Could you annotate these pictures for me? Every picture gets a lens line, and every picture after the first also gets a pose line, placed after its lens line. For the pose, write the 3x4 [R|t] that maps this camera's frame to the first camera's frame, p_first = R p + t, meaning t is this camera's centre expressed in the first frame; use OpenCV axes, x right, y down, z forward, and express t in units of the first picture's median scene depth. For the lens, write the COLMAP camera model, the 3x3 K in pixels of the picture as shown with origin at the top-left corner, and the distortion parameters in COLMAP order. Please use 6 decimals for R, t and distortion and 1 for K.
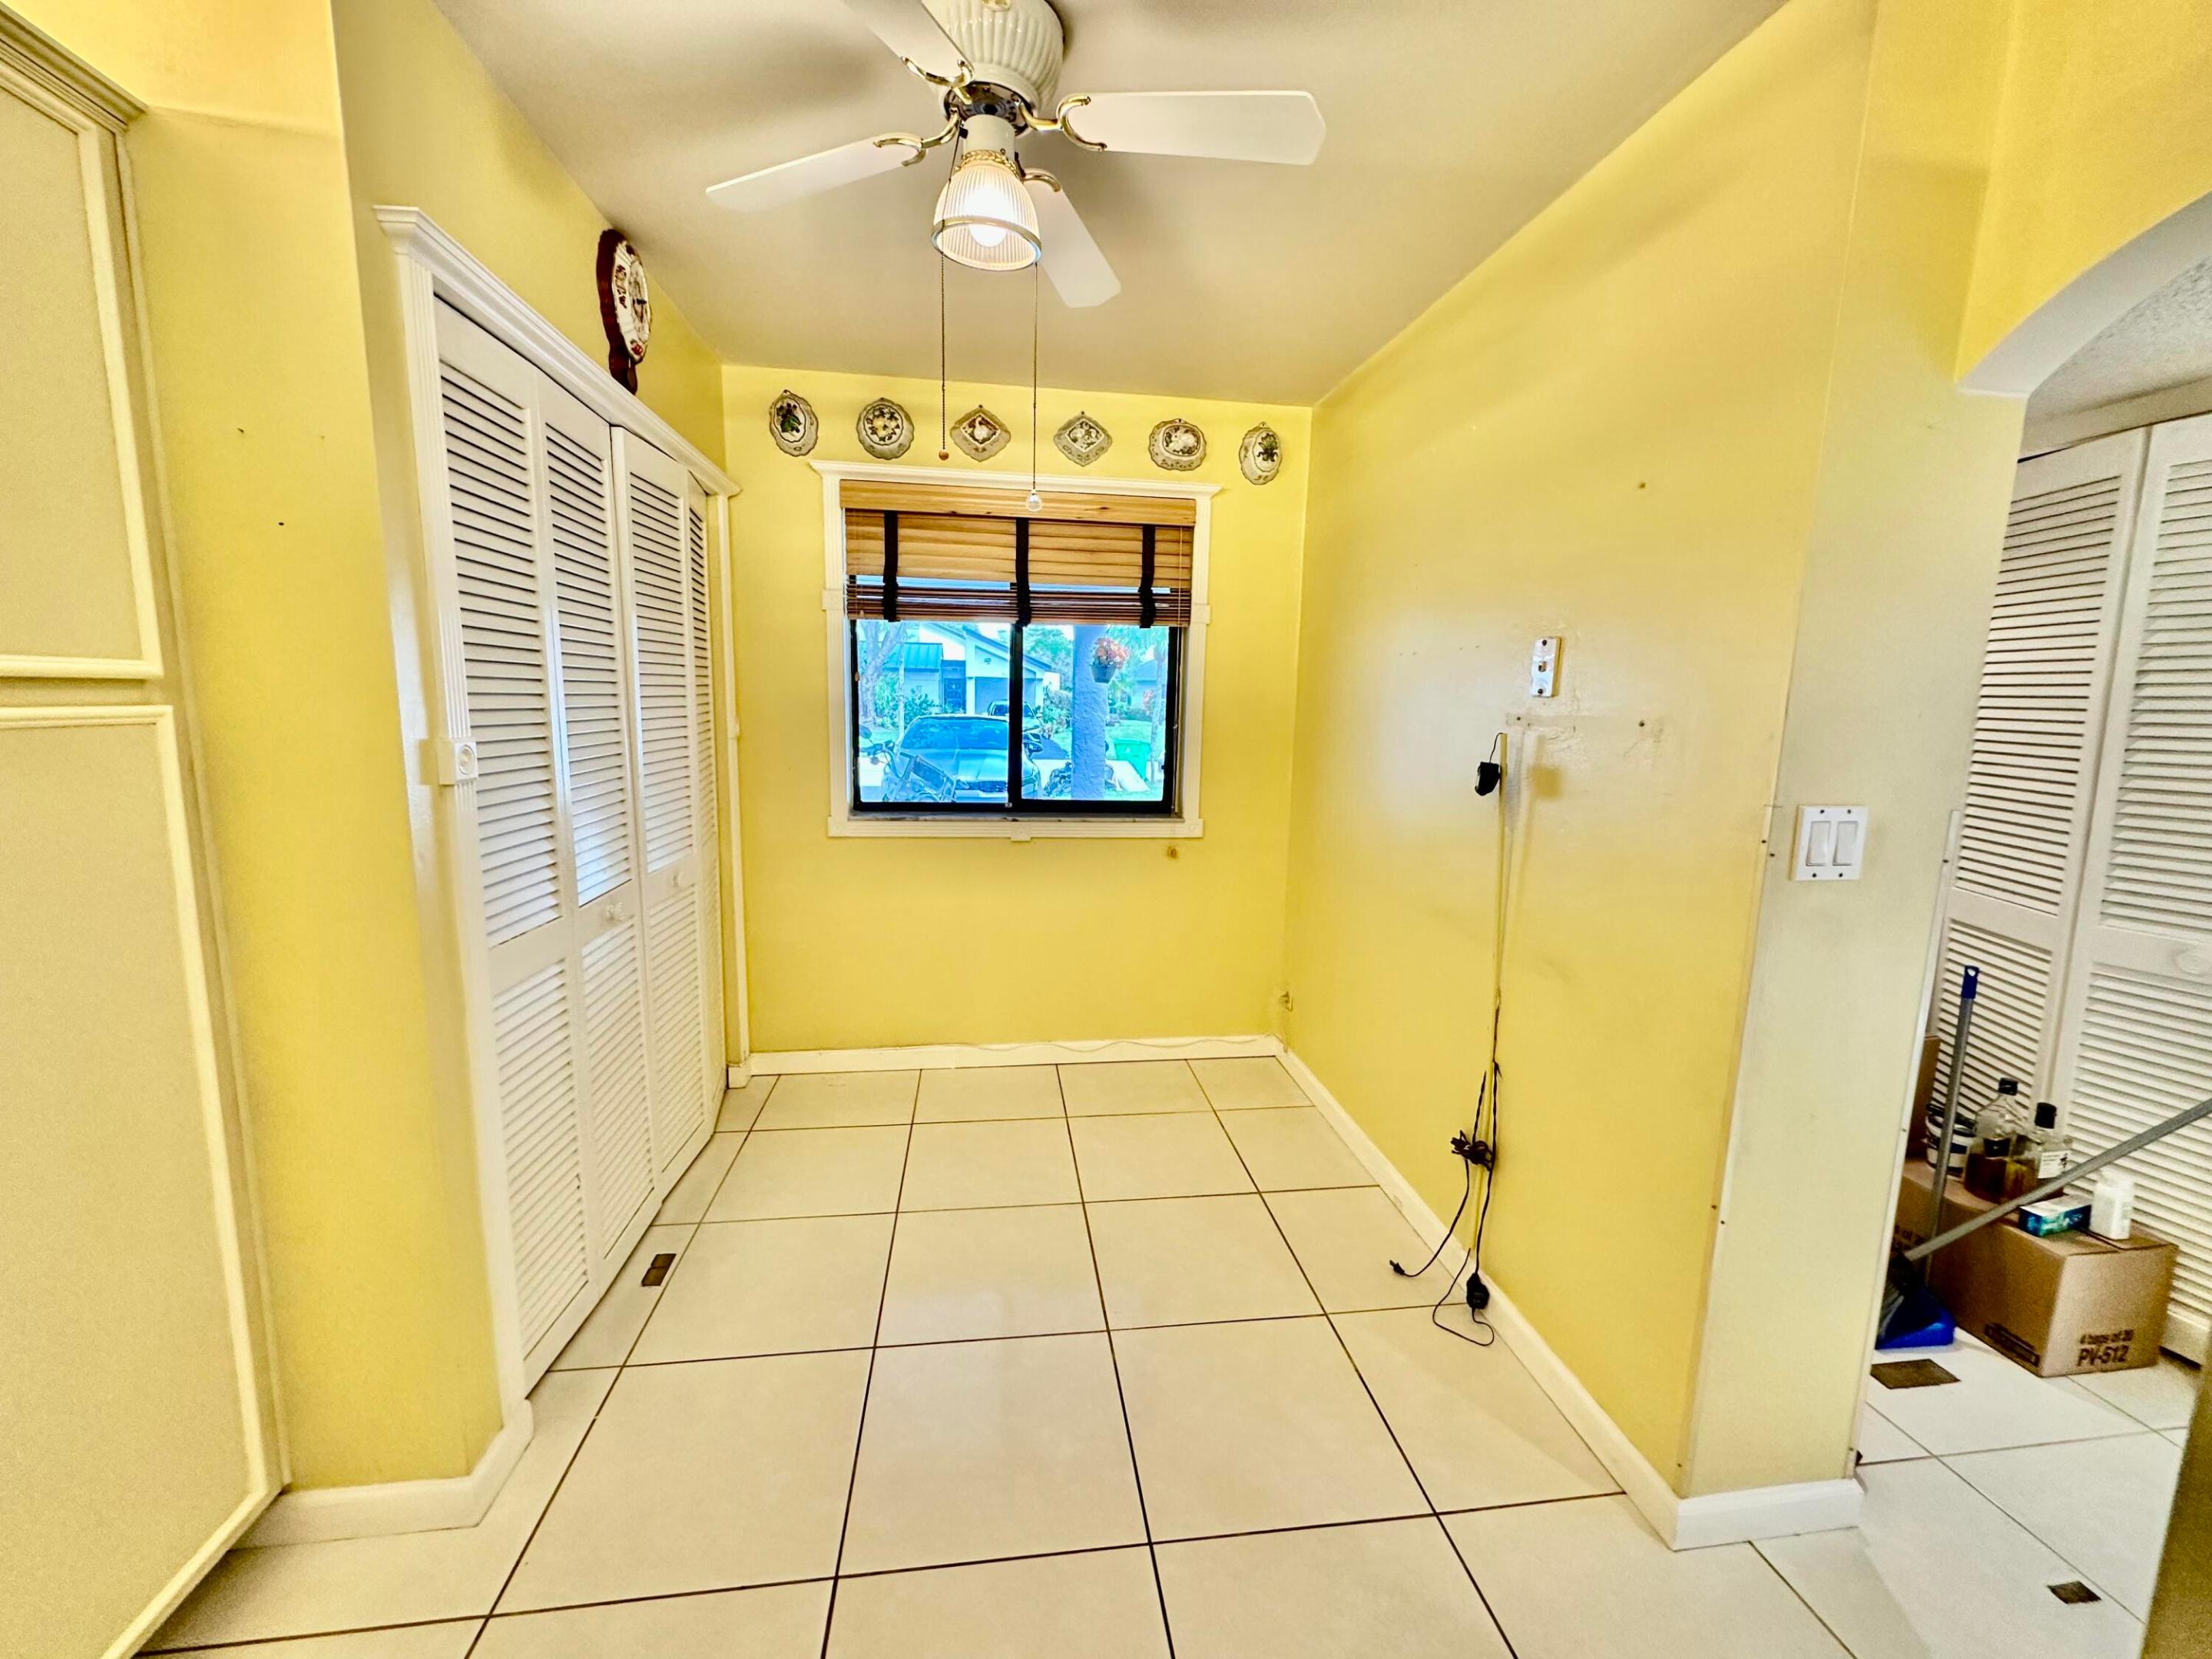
lens RADIAL K [[884.9, 0, 1107.7], [0, 884.9, 830.6], [0, 0, 1]] dist [-0.006571, 0.001156]
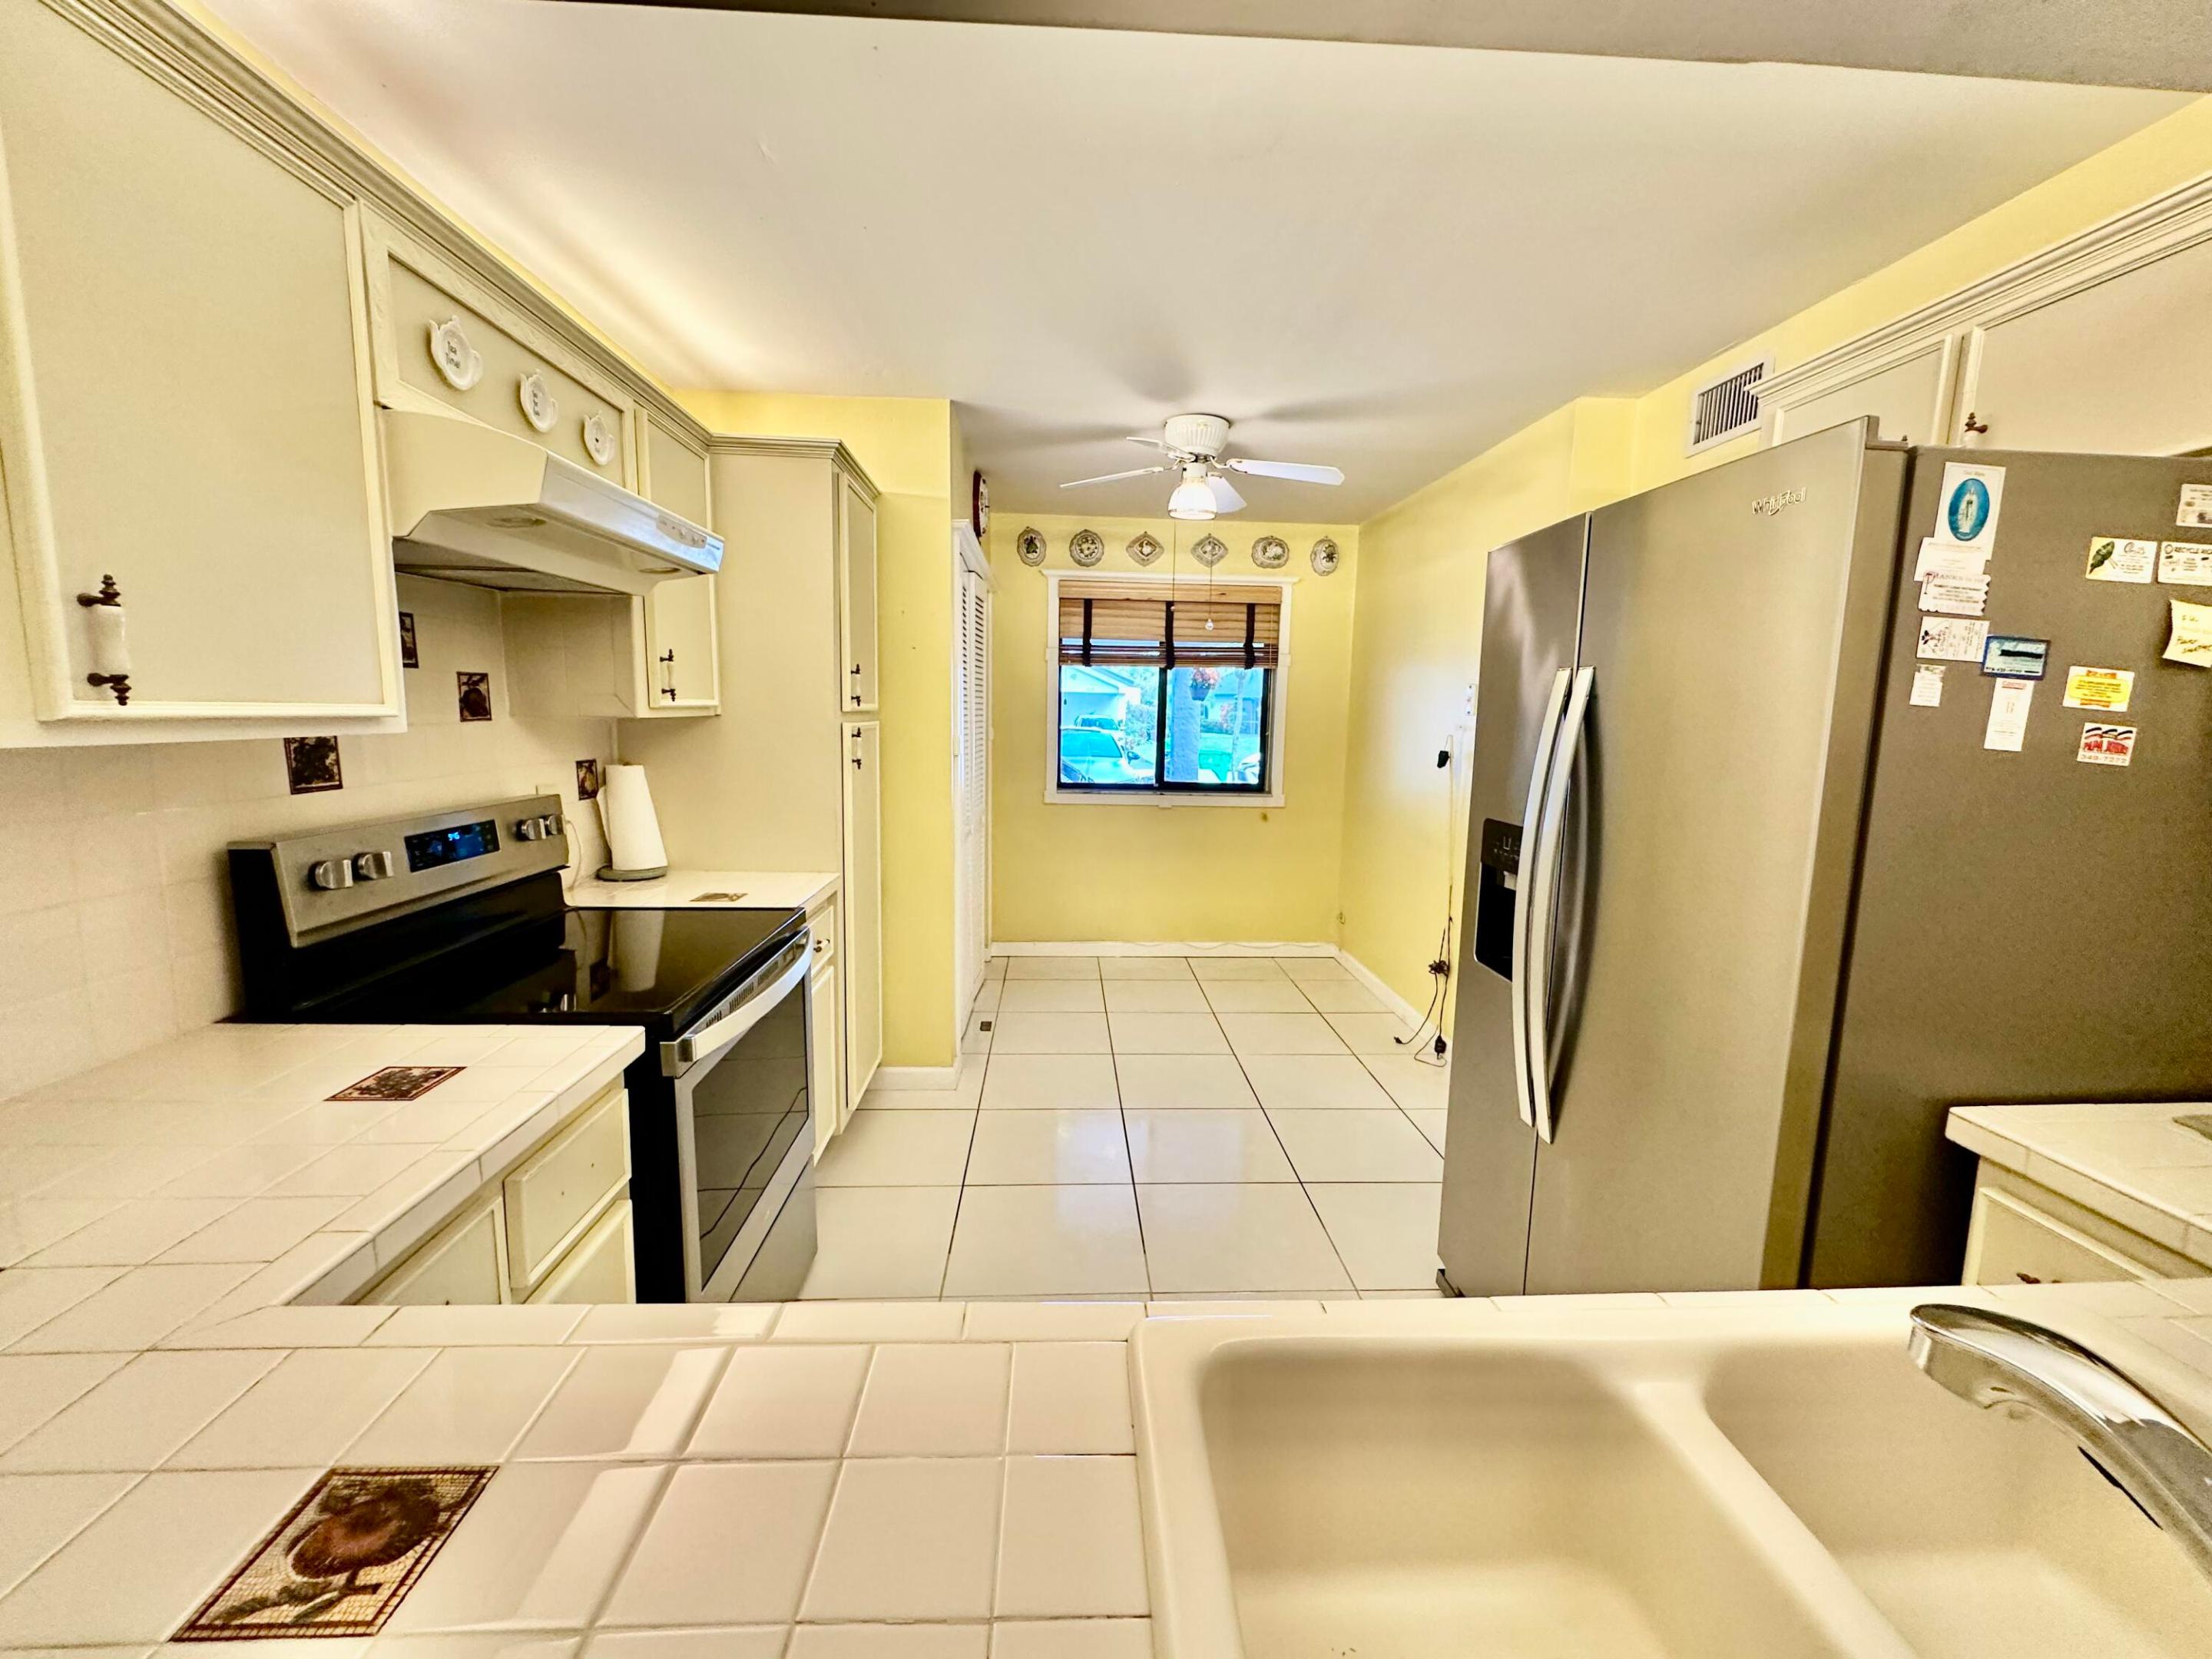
lens RADIAL K [[884.9, 0, 1106.2], [0, 884.9, 828.5], [0, 0, 1]] dist [-0.006571, 0.001156]
pose [[0.996338, 0.008437, -0.085083, -0.071892], [-0.009889, 0.999812, -0.016664, 0.076558], [0.084926, 0.017444, 0.996235, -0.559774]]
